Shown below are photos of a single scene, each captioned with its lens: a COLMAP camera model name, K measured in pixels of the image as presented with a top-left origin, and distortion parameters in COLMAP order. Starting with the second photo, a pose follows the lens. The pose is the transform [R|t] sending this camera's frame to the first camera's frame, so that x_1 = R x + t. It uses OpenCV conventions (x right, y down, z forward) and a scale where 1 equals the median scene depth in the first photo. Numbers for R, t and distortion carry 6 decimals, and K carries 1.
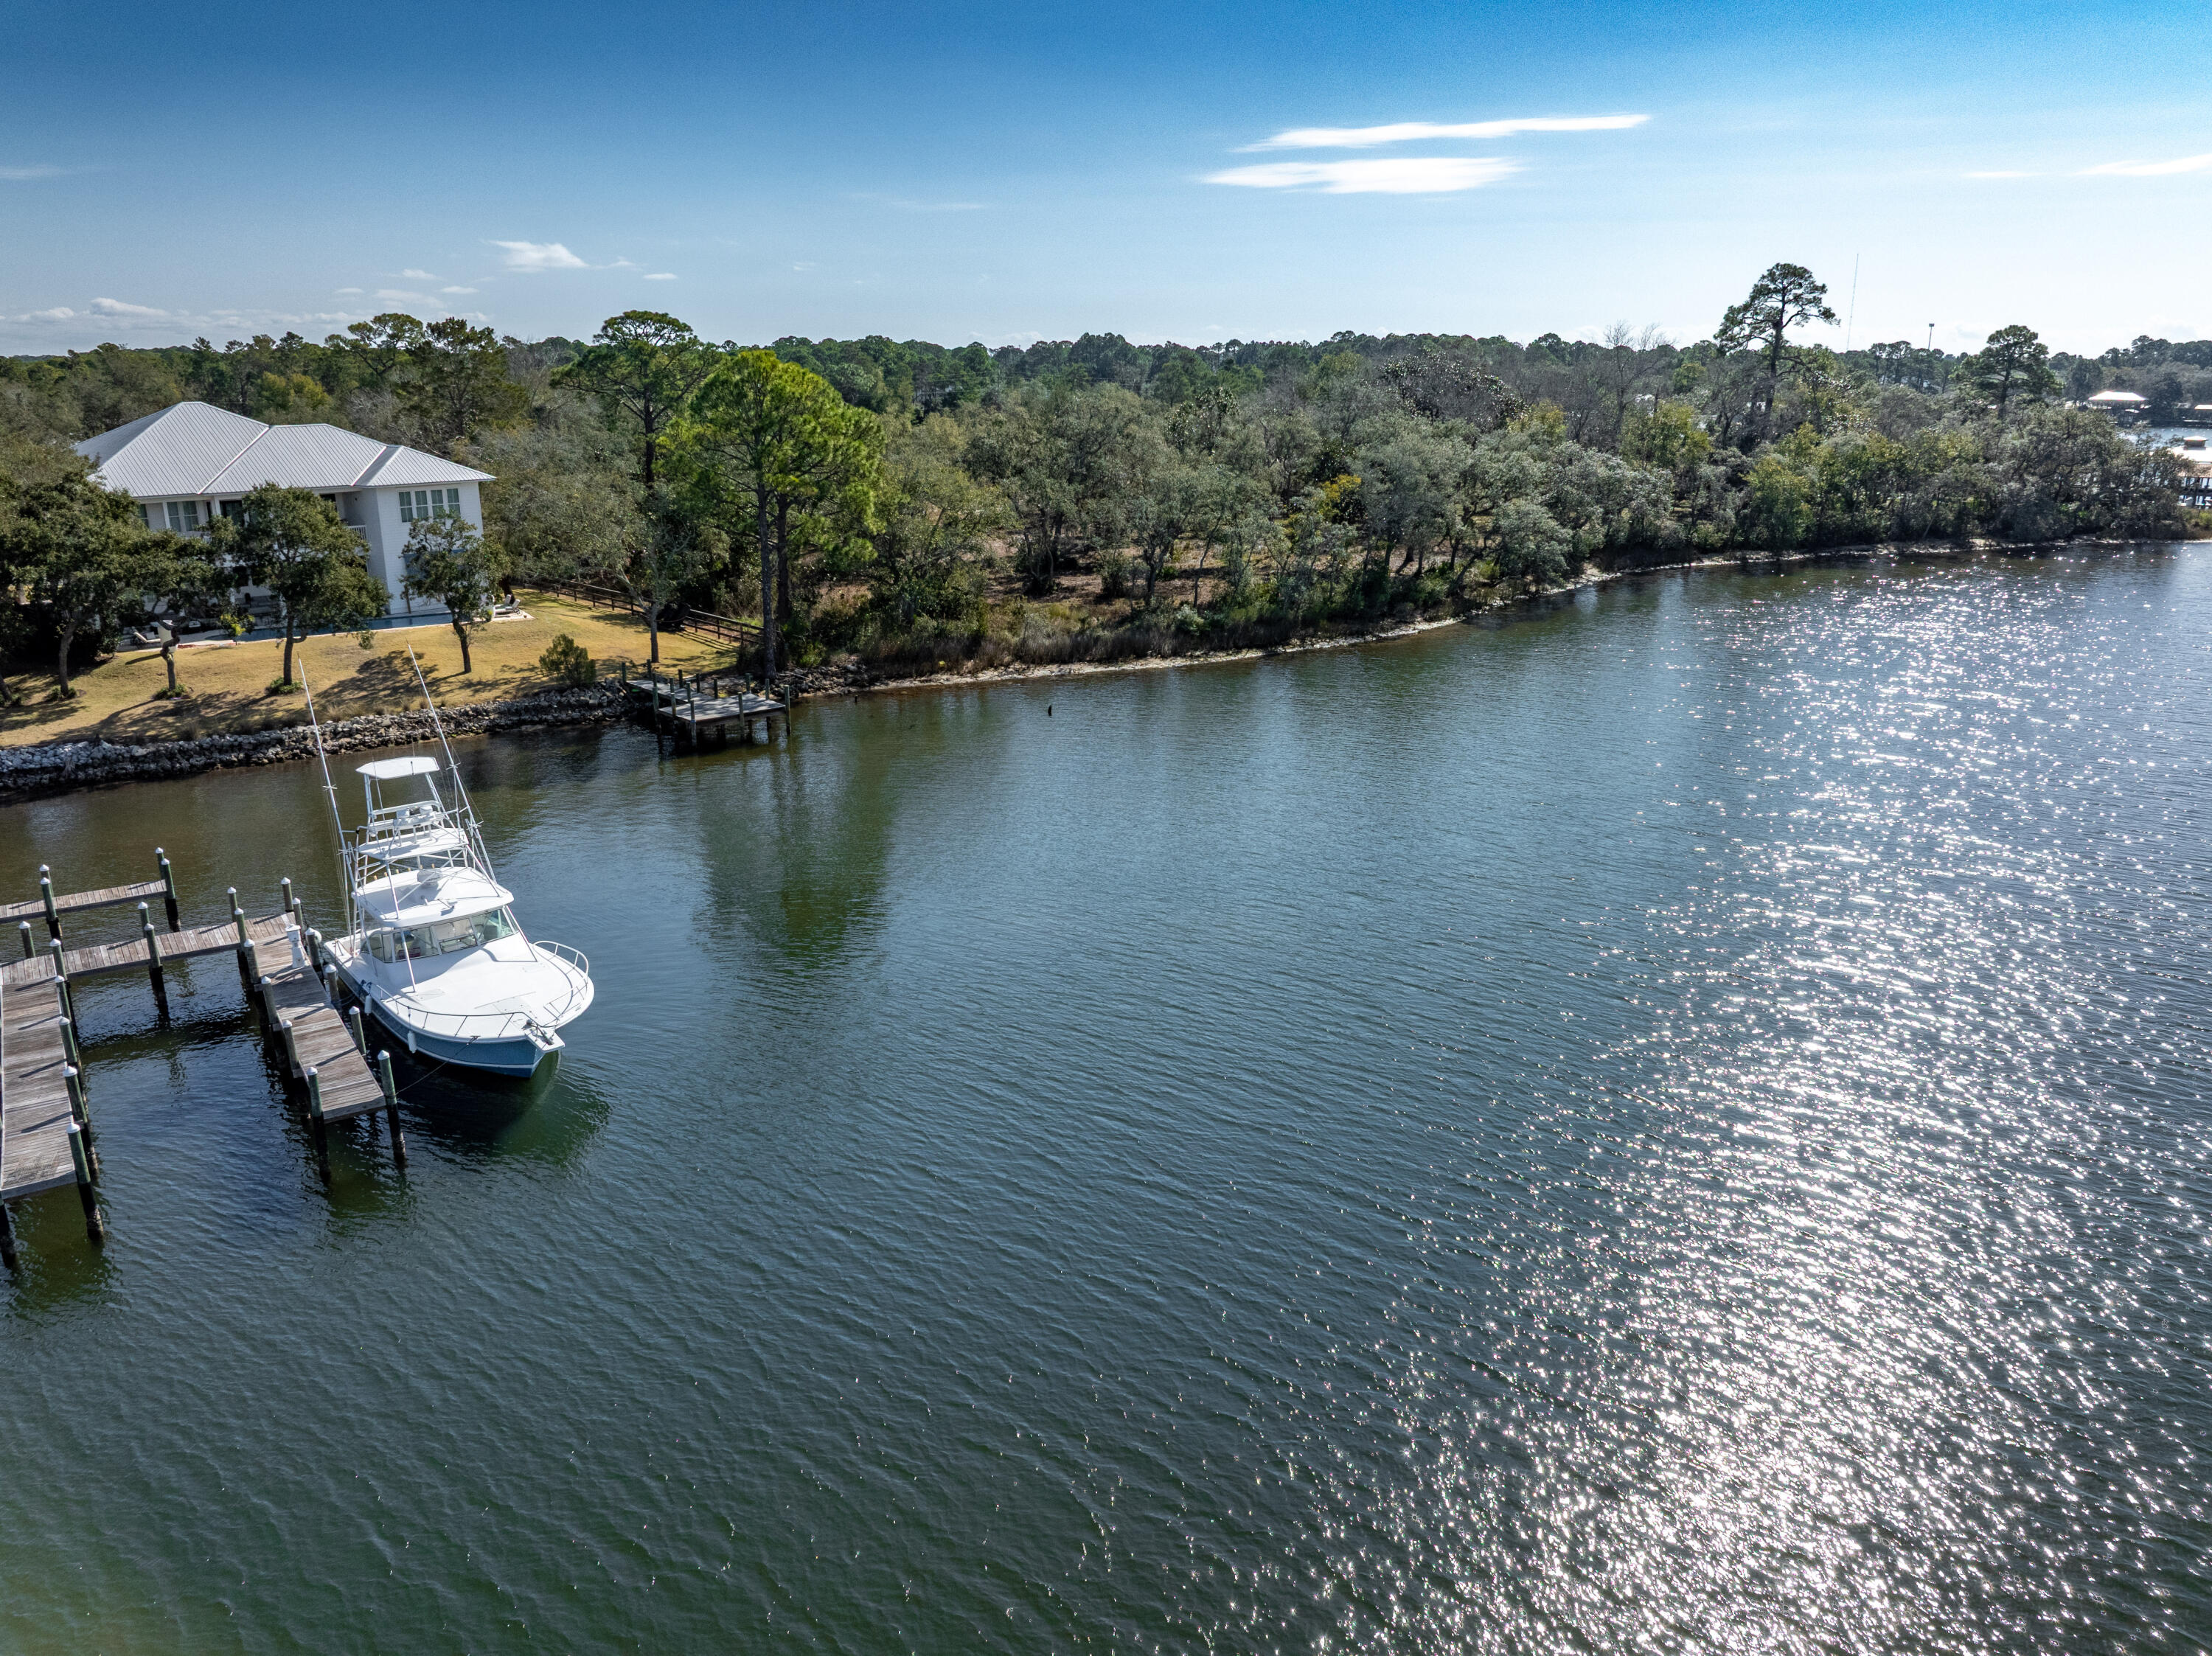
lens RADIAL K [[1555.1, 0, 1106.0], [0, 1555.1, 828.0], [0, 0, 1]] dist [-0.045807, 0.017002]
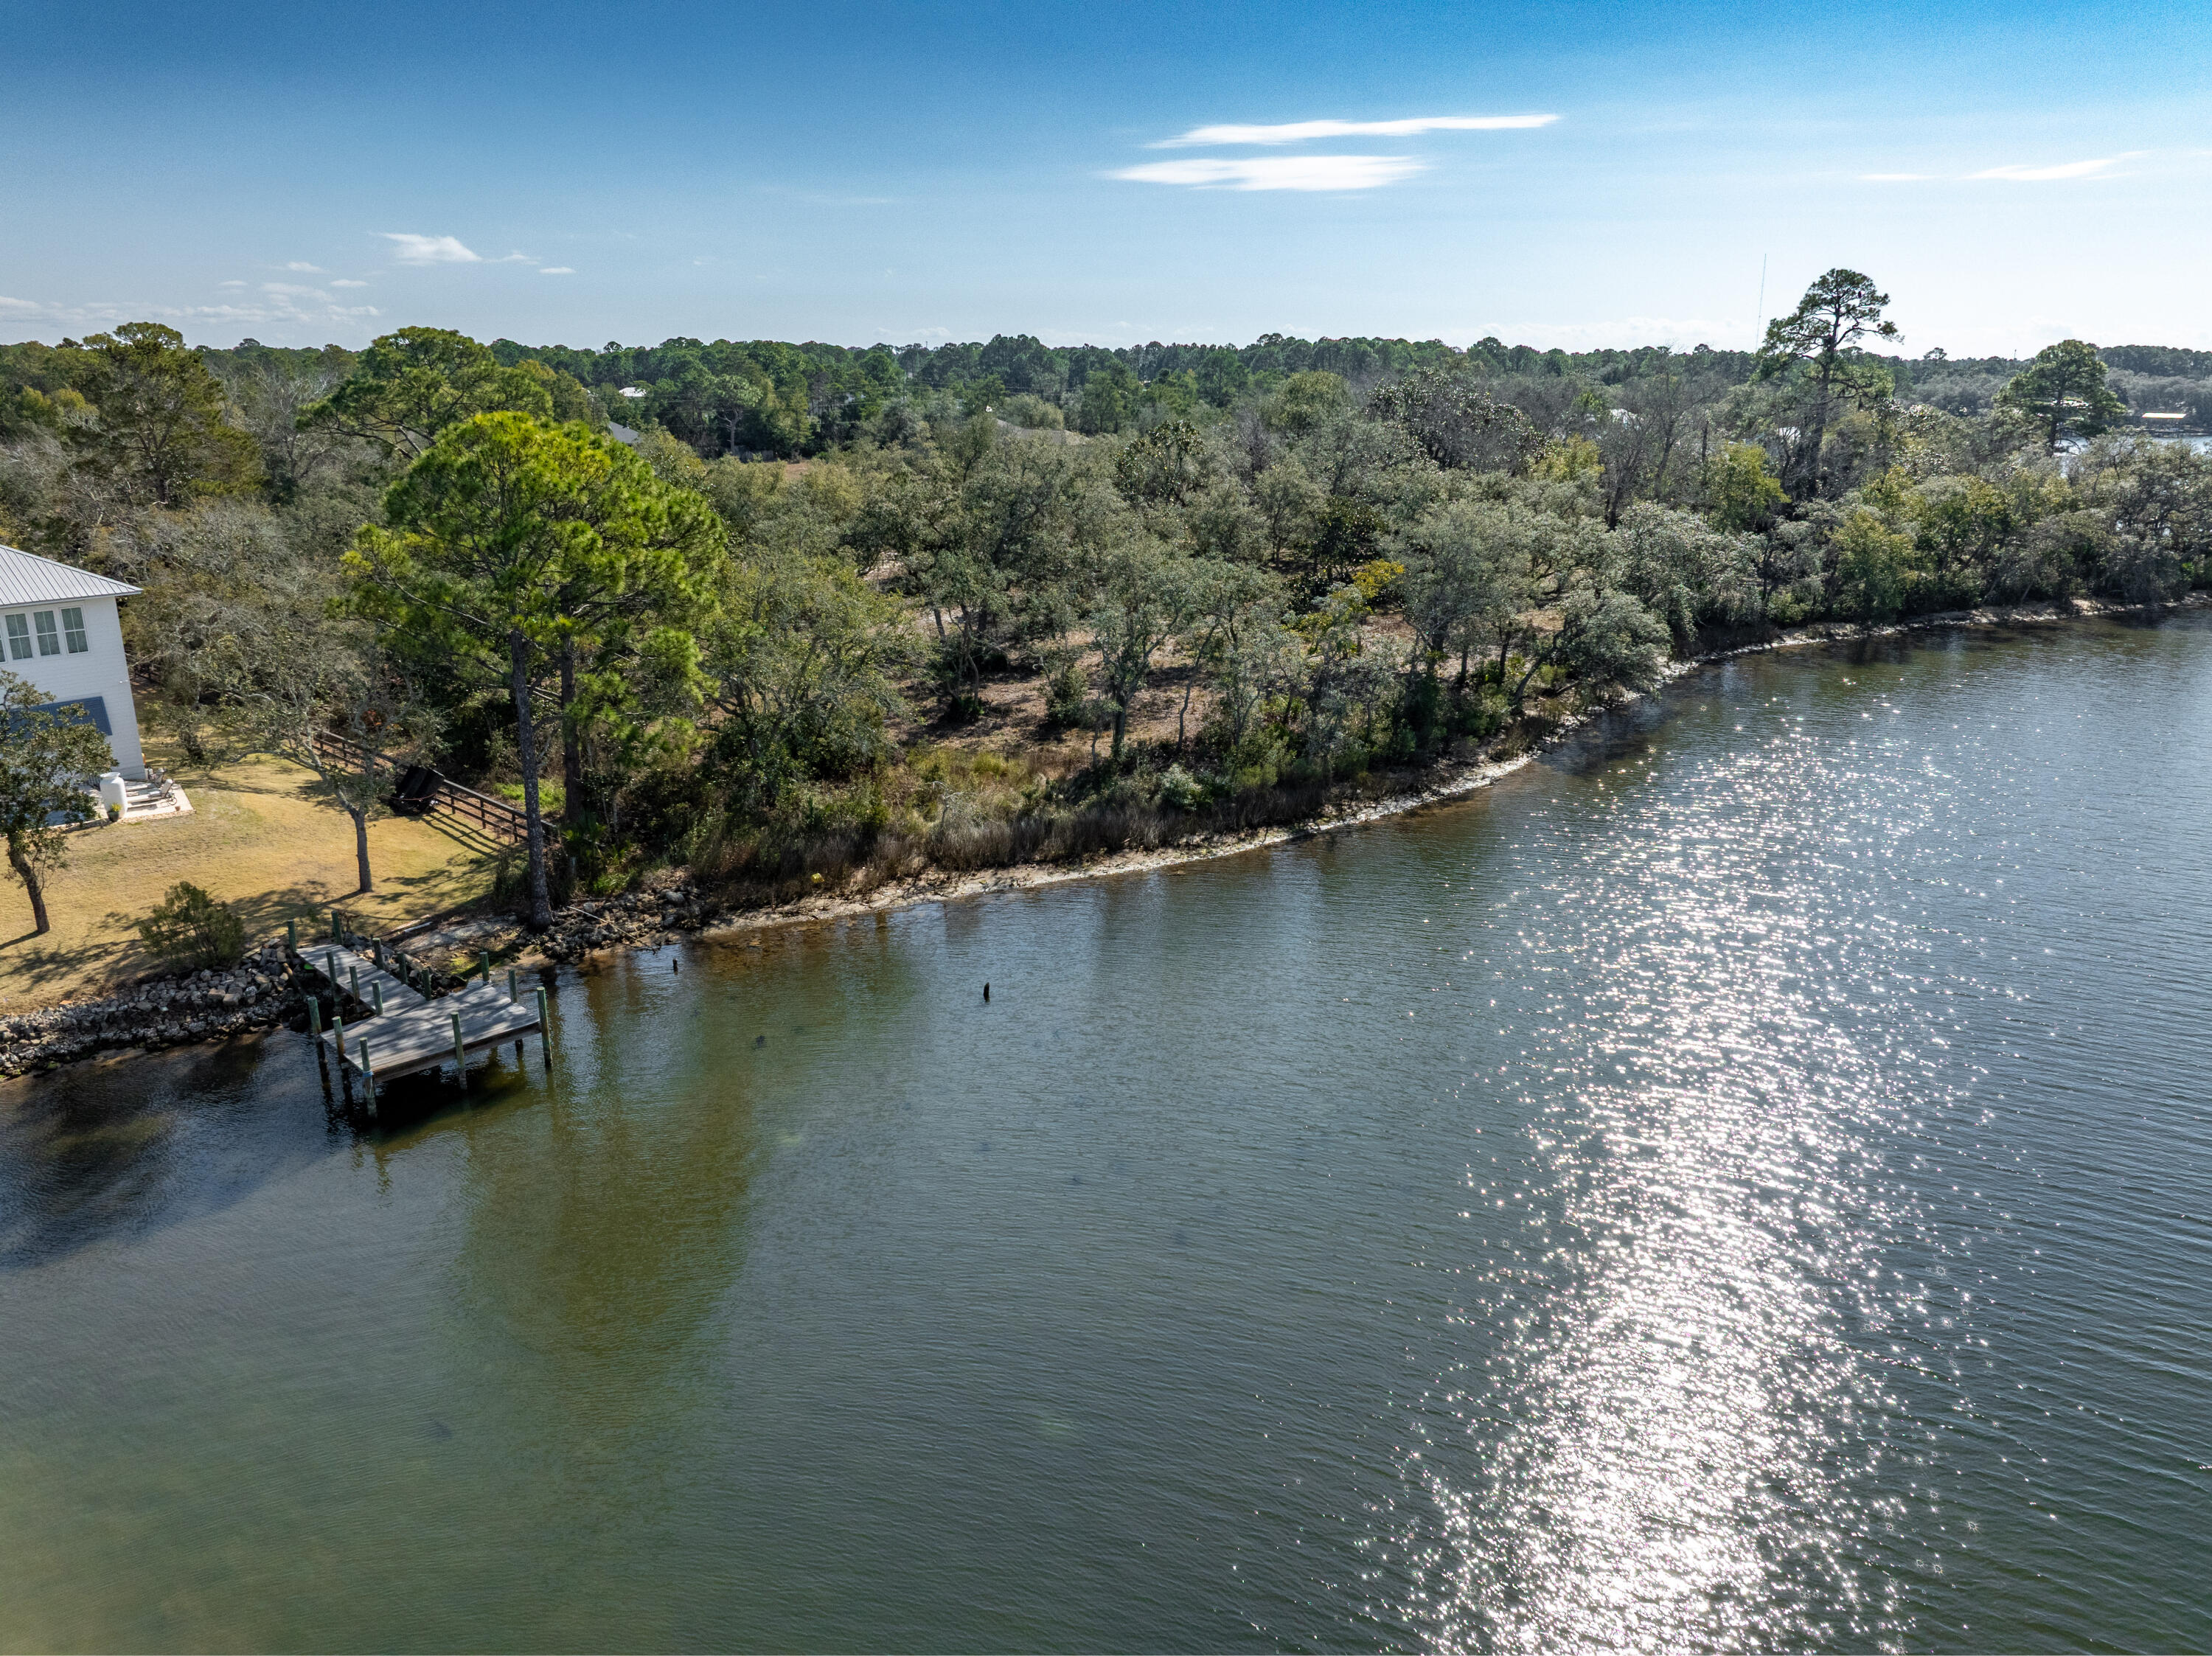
lens RADIAL K [[1564.9, 0, 1106.0], [0, 1564.9, 828.0], [0, 0, 1]] dist [-0.053660, 0.023265]
pose [[0.998403, -0.013592, 0.054842, -0.014675], [0.013572, 0.999908, 0.000736, -0.094871], [-0.054847, 0.000010, 0.998495, 0.251254]]
